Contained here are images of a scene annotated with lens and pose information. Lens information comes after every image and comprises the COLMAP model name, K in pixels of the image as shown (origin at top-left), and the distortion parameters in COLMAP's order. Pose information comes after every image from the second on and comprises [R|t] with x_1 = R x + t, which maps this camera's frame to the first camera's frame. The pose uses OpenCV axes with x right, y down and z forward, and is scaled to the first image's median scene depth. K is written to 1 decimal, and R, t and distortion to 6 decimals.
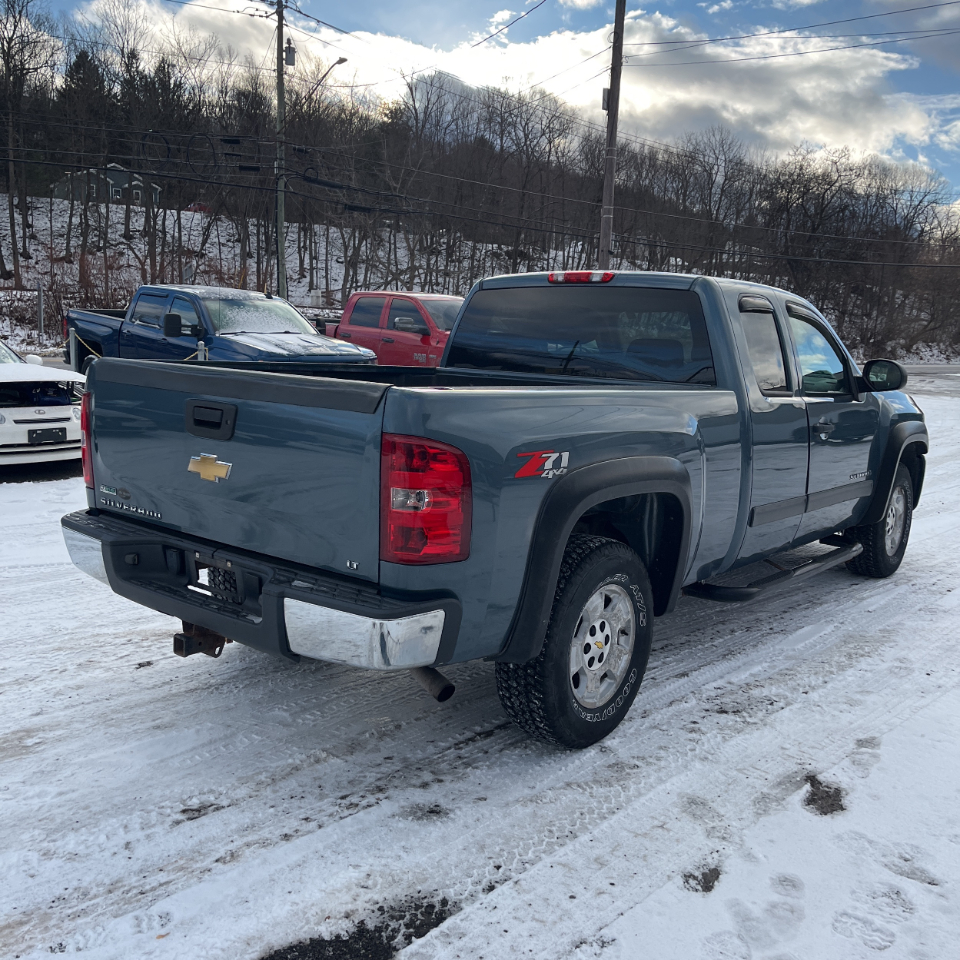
lens RADIAL K [[966.3, 0, 463.9], [0, 966.3, 512.9], [0, 0, 1]] dist [0.029809, 0.000000]
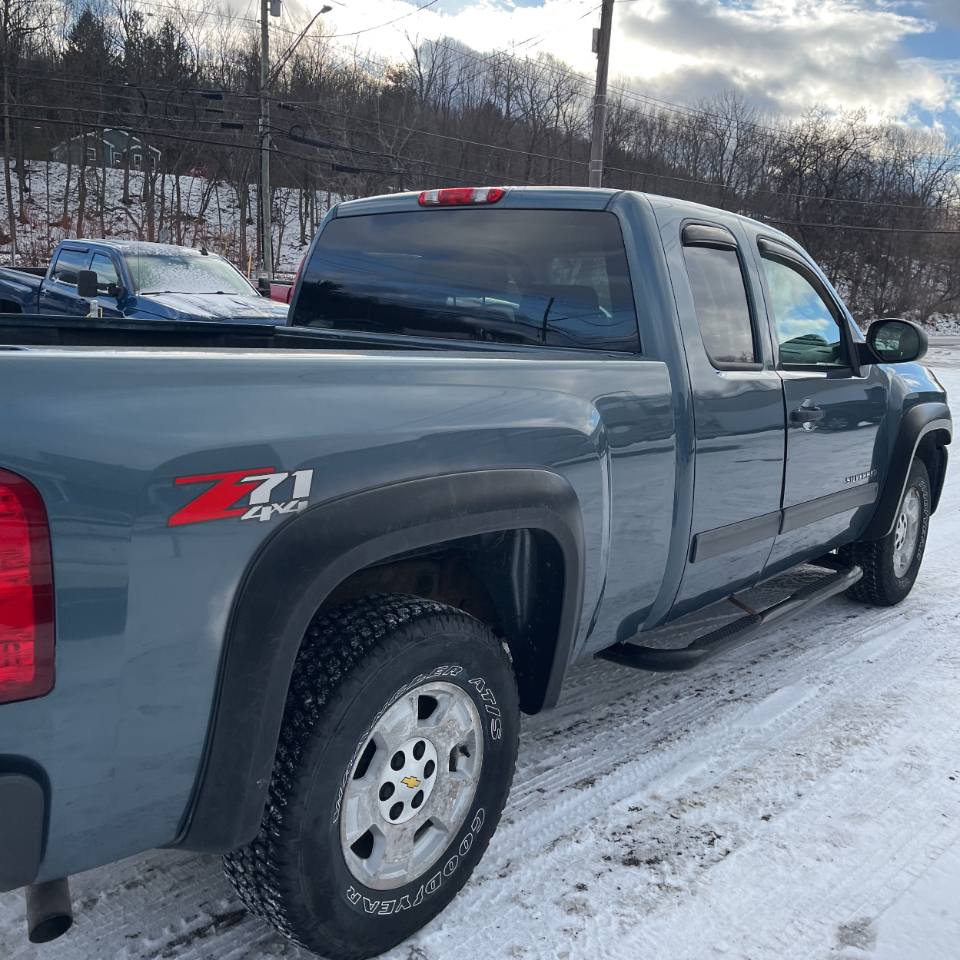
lens RADIAL K [[966.3, 0, 462.1], [0, 966.3, 478.5], [0, 0, 1]] dist [0.029809, 0.000000]
pose [[0.999886, 0.008310, -0.012621, 0.135764], [-0.008352, 0.999960, -0.003284, -0.038603], [0.012593, 0.003390, 0.999915, 0.300255]]
